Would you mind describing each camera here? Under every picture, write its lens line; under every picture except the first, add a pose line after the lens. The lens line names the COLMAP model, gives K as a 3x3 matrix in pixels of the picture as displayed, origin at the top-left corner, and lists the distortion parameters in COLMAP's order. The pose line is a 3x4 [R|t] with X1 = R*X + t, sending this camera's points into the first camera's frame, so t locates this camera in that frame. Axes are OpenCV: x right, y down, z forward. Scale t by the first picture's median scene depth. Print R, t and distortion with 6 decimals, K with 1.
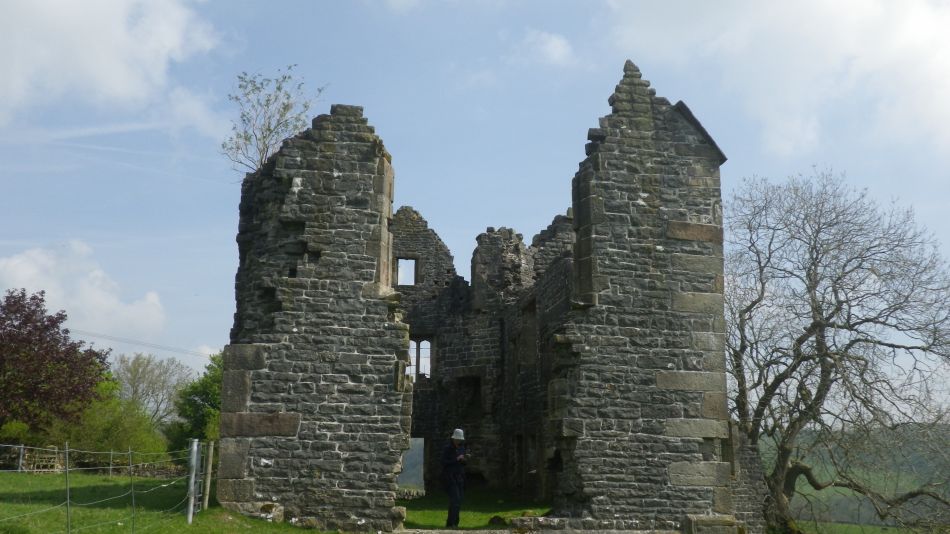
lens RADIAL K [[820.4, 0, 475.0], [0, 820.4, 267.0], [0, 0, 1]] dist [0.012194, 0.001393]
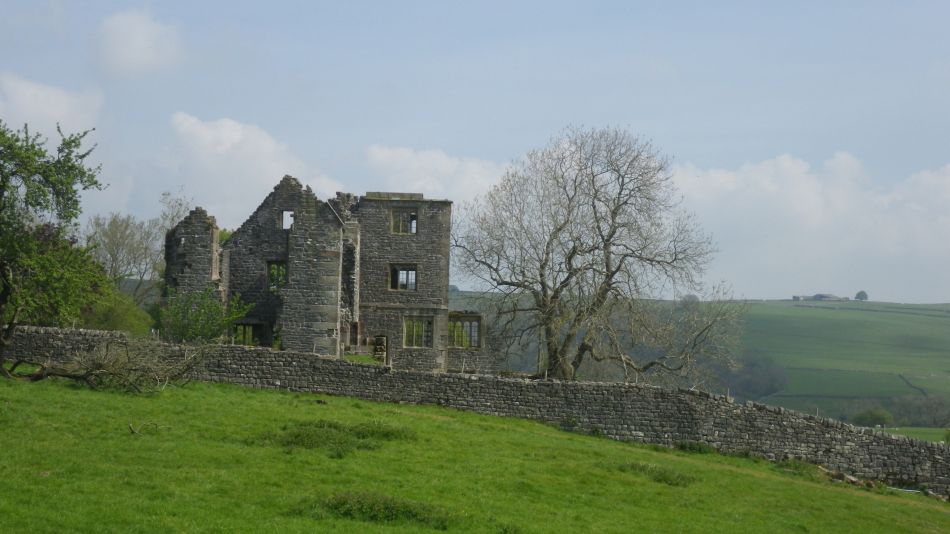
lens RADIAL K [[1453.4, 0, 457.2], [0, 1453.4, 266.3], [0, 0, 1]] dist [-0.013618, 0.012640]
pose [[0.988857, 0.001009, -0.148868, 1.403749], [0.025081, 0.984554, 0.173278, -0.821973], [0.146743, -0.175081, 0.973557, -3.598121]]
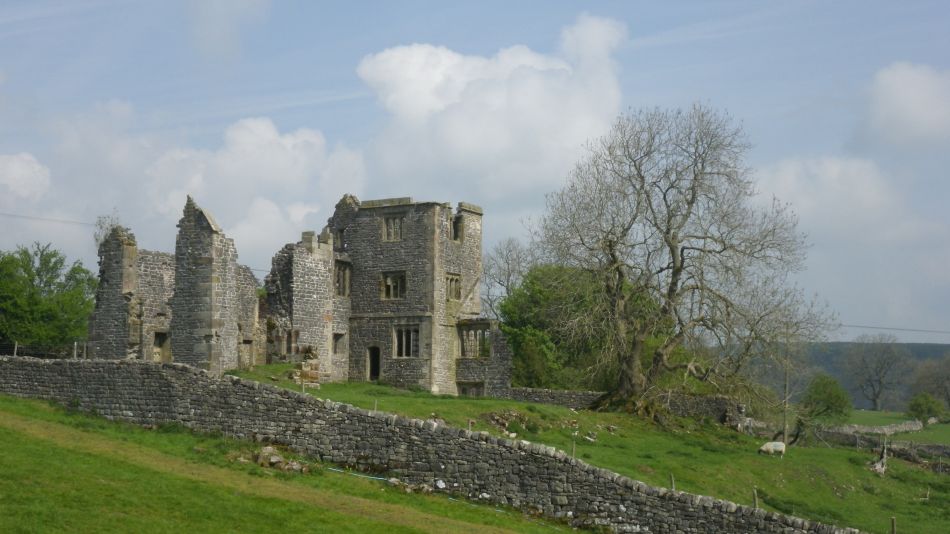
lens RADIAL K [[1453.4, 0, 457.2], [0, 1453.4, 266.3], [0, 0, 1]] dist [-0.013618, 0.012640]
pose [[0.747386, -0.074630, -0.660185, 4.093214], [0.159705, 0.984716, 0.069484, -0.225054], [0.644909, -0.157366, 0.747882, -2.062808]]
